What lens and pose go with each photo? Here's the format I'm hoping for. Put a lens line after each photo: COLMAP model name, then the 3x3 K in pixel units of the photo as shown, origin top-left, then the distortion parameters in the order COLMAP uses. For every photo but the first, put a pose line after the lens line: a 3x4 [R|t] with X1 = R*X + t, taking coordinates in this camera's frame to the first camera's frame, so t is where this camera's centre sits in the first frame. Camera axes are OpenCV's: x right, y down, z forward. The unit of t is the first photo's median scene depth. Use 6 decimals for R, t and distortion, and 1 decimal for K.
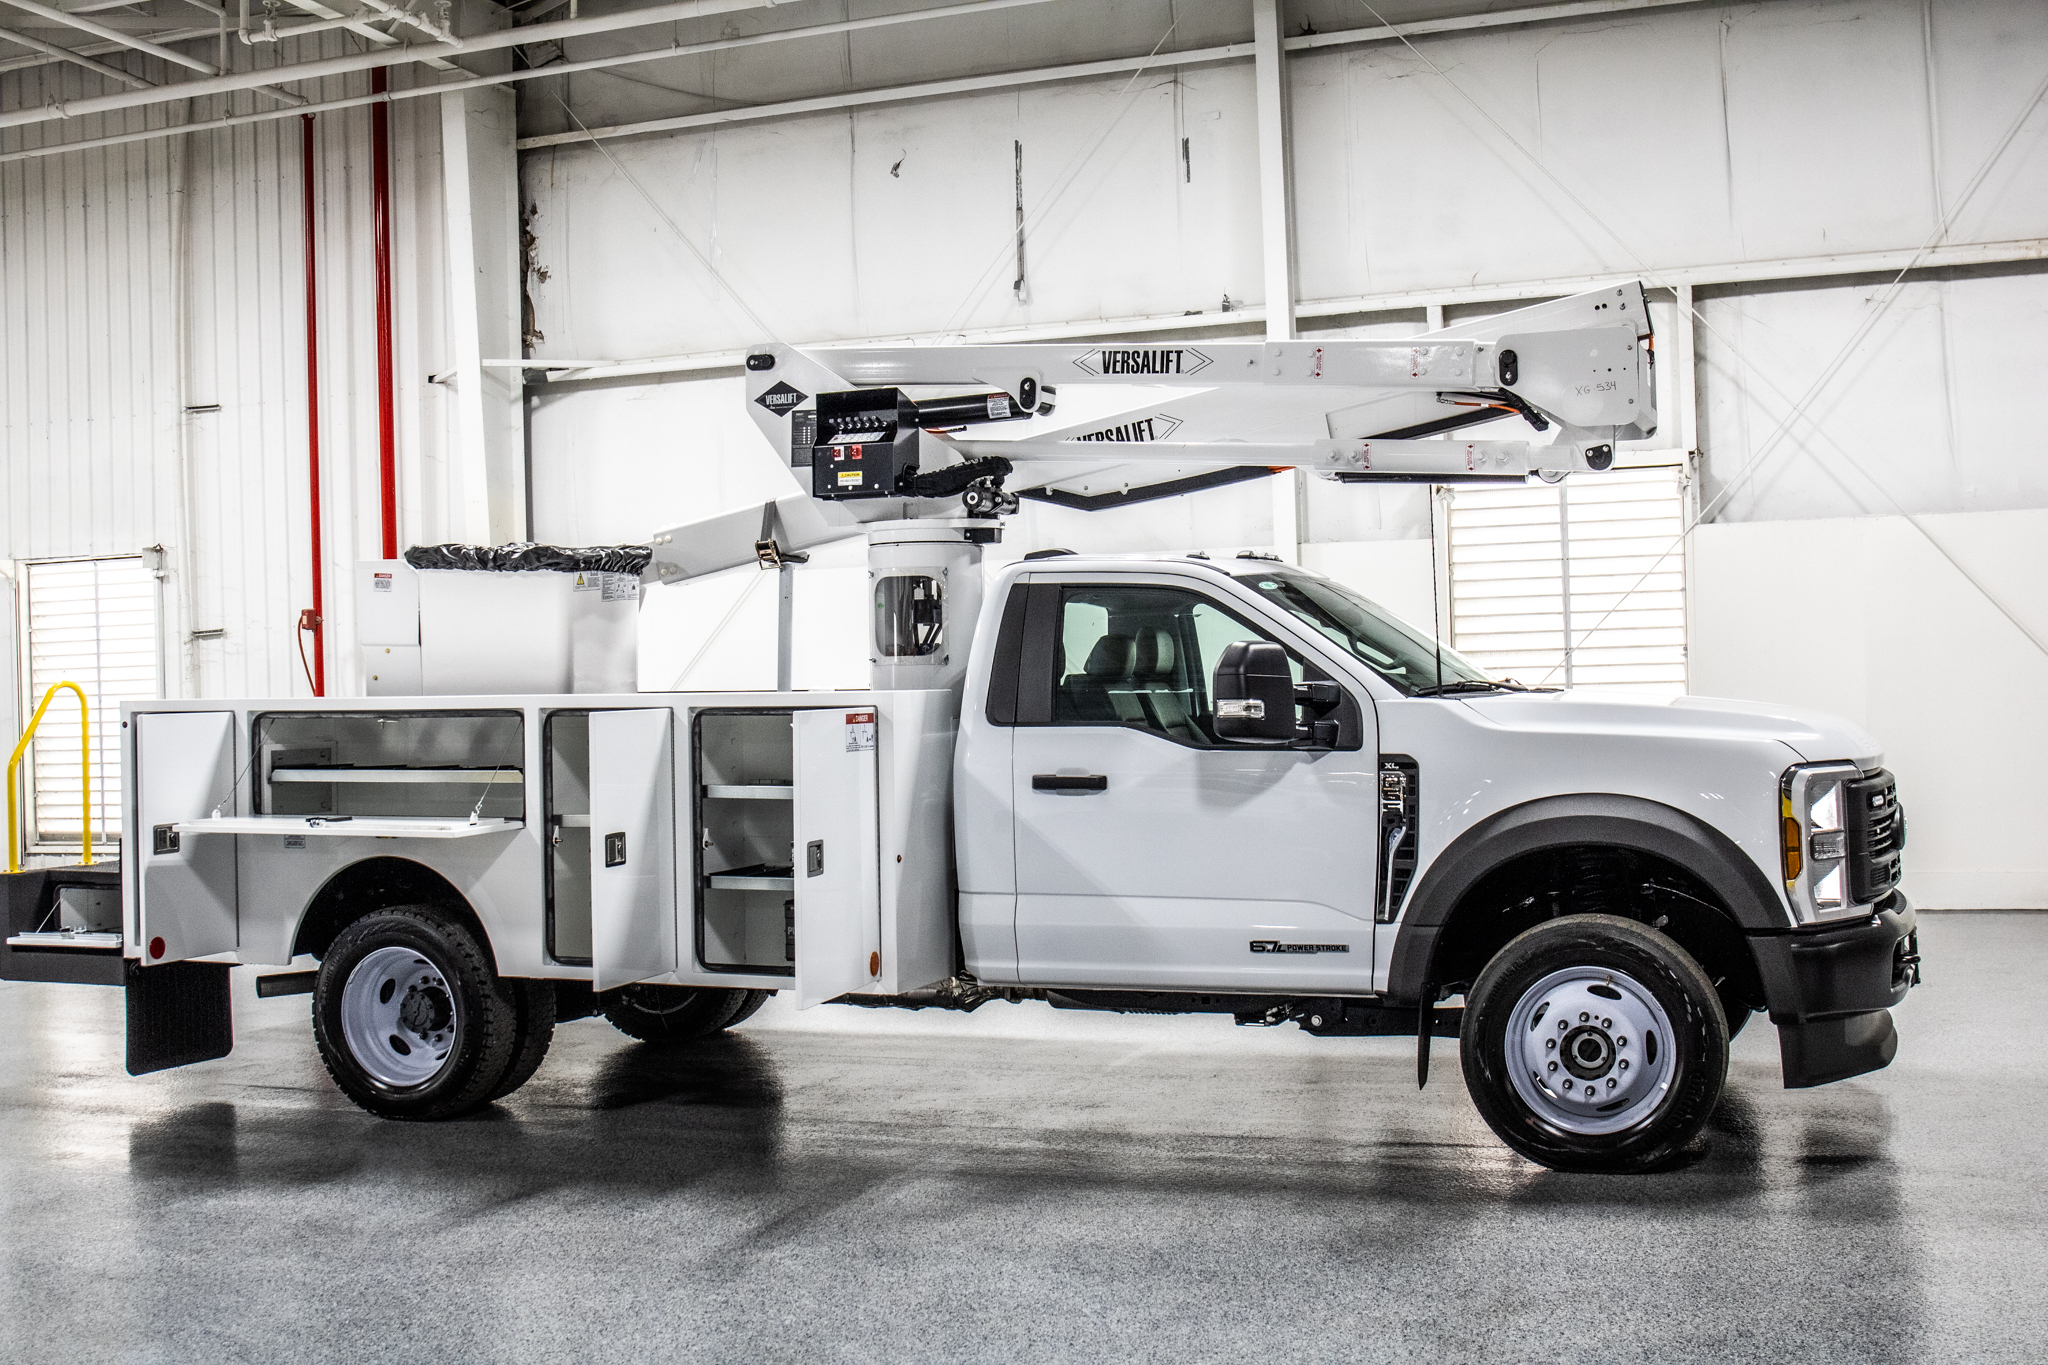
lens RADIAL K [[2338.5, 0, 1013.0], [0, 2338.5, 670.1], [0, 0, 1]] dist [-0.079227, 0.000000]
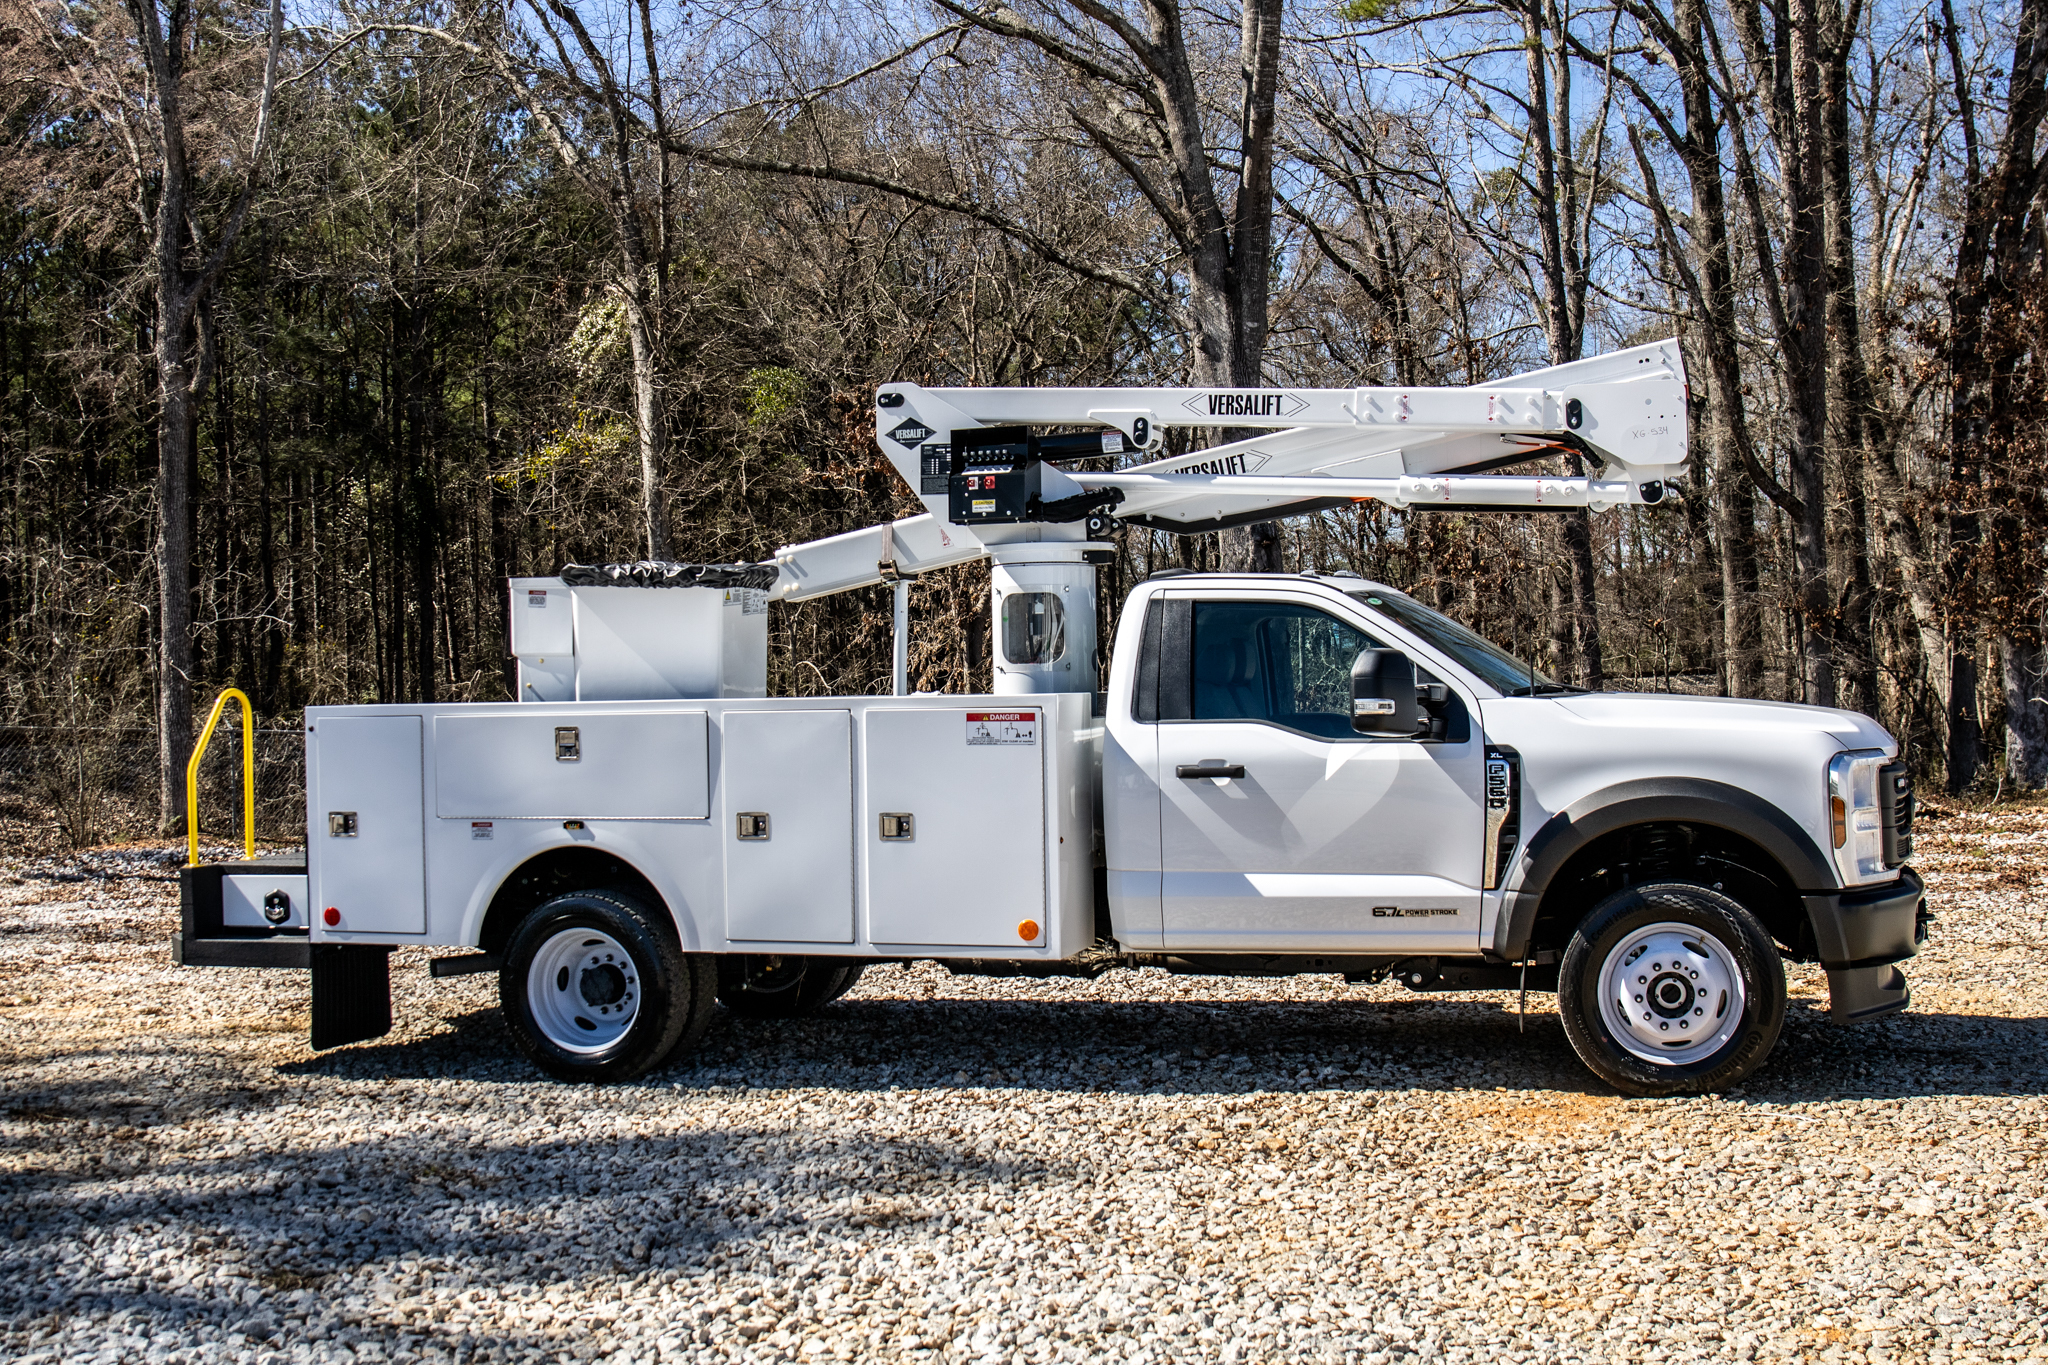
lens RADIAL K [[2338.5, 0, 1025.0], [0, 2338.5, 673.5], [0, 0, 1]] dist [-0.079227, 0.000000]
pose [[0.996681, -0.001239, 0.081397, -0.140571], [0.001774, 0.999977, -0.006503, 0.005939], [-0.081387, 0.006626, 0.996661, -0.120208]]
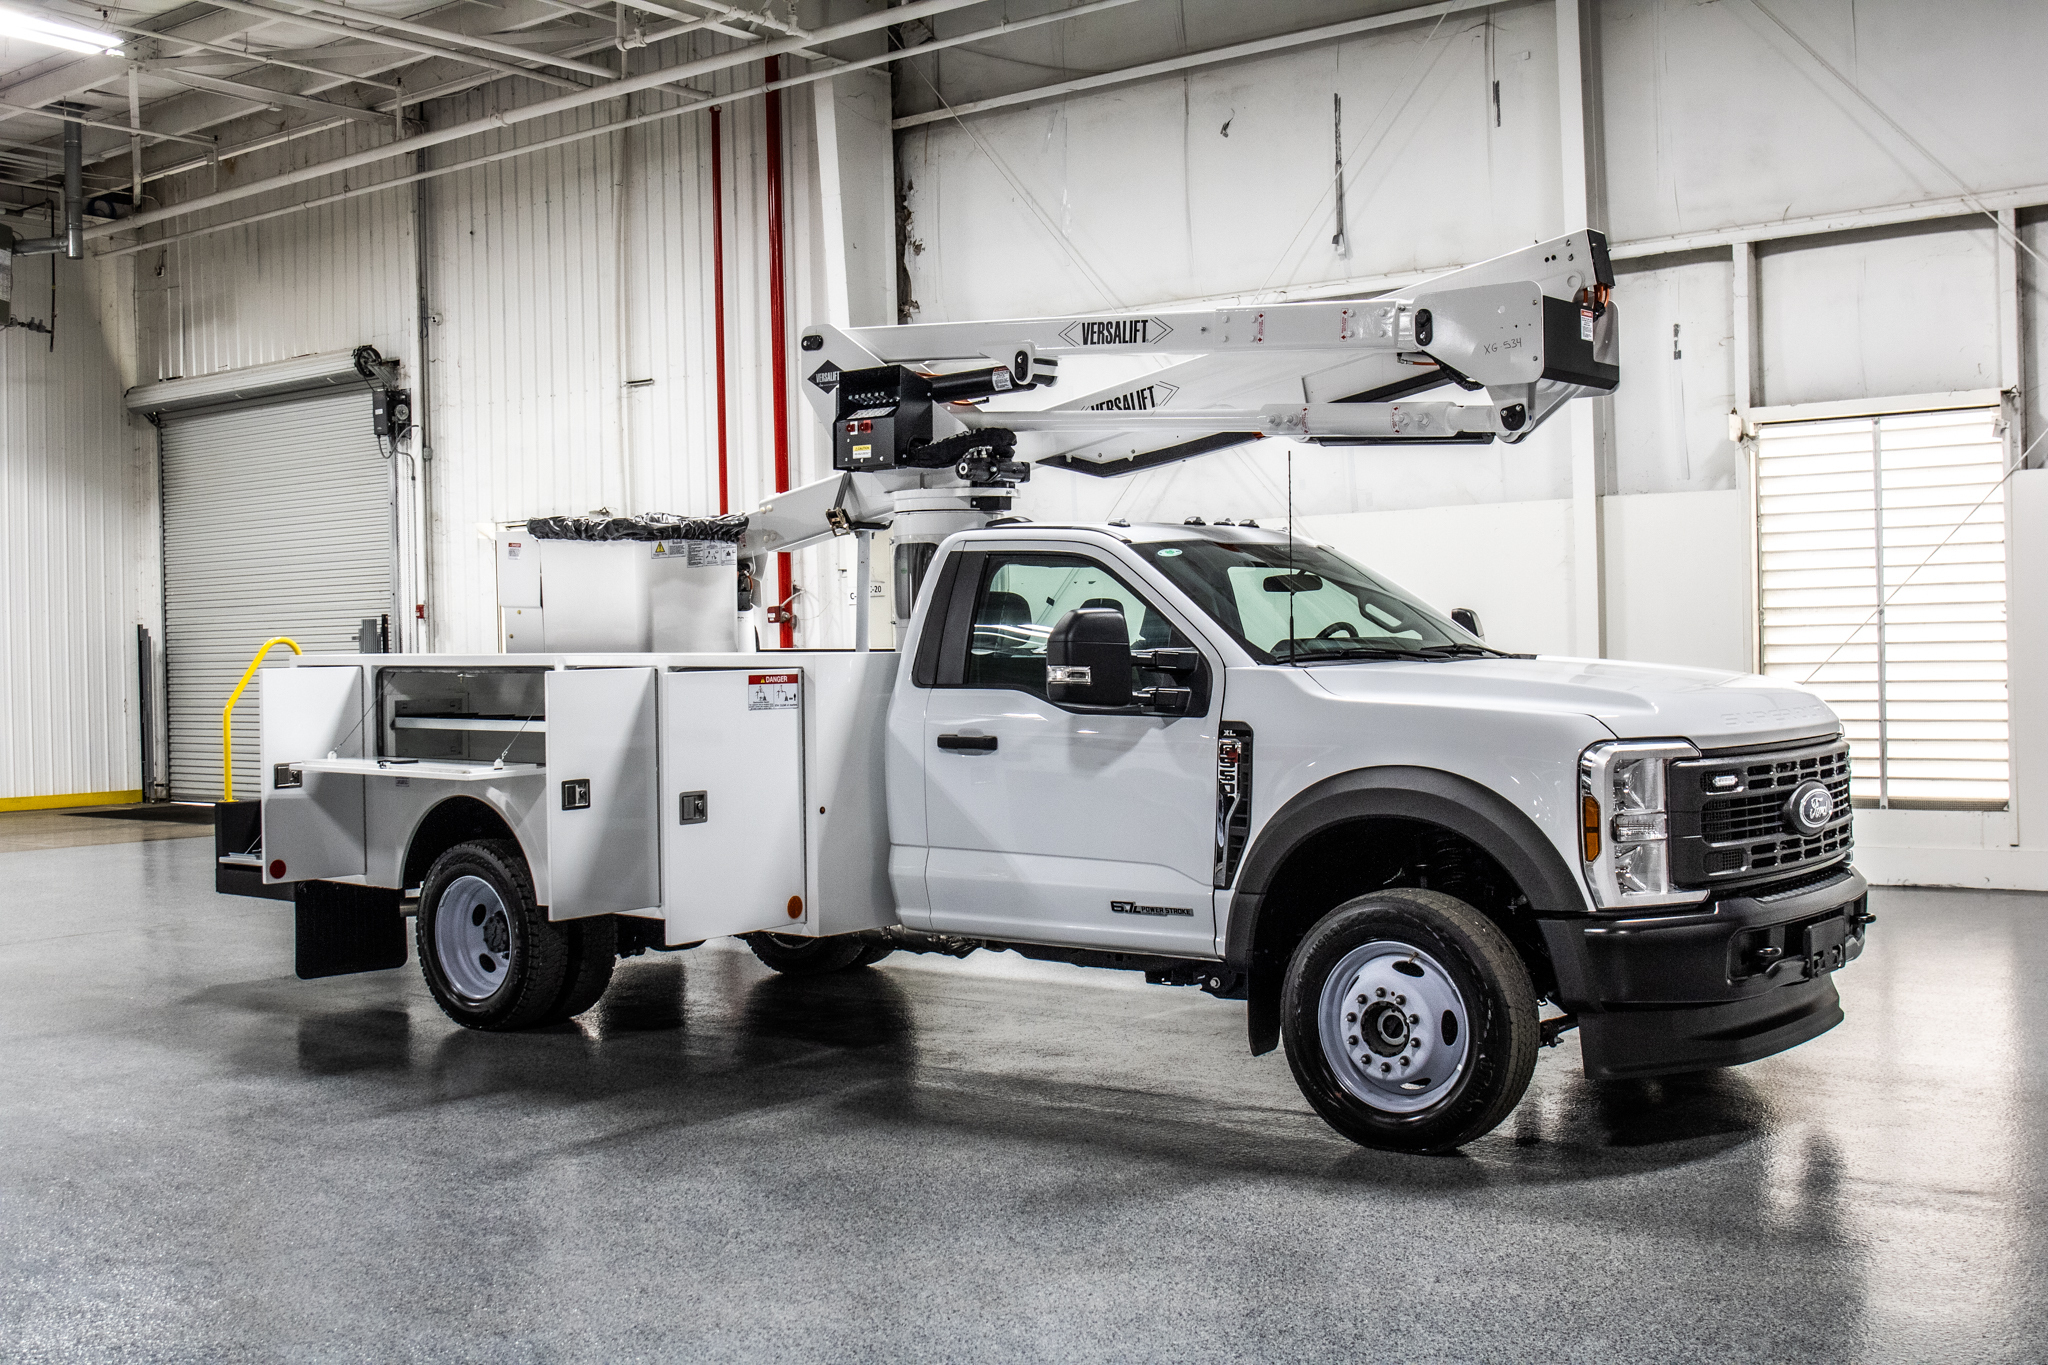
lens RADIAL K [[2338.5, 0, 973.2], [0, 2338.5, 656.9], [0, 0, 1]] dist [-0.079227, 0.000000]
pose [[0.946142, 0.007924, -0.323654, 0.320437], [-0.001931, 0.999821, 0.018833, -0.008797], [0.323745, -0.017194, 0.945988, 0.010405]]
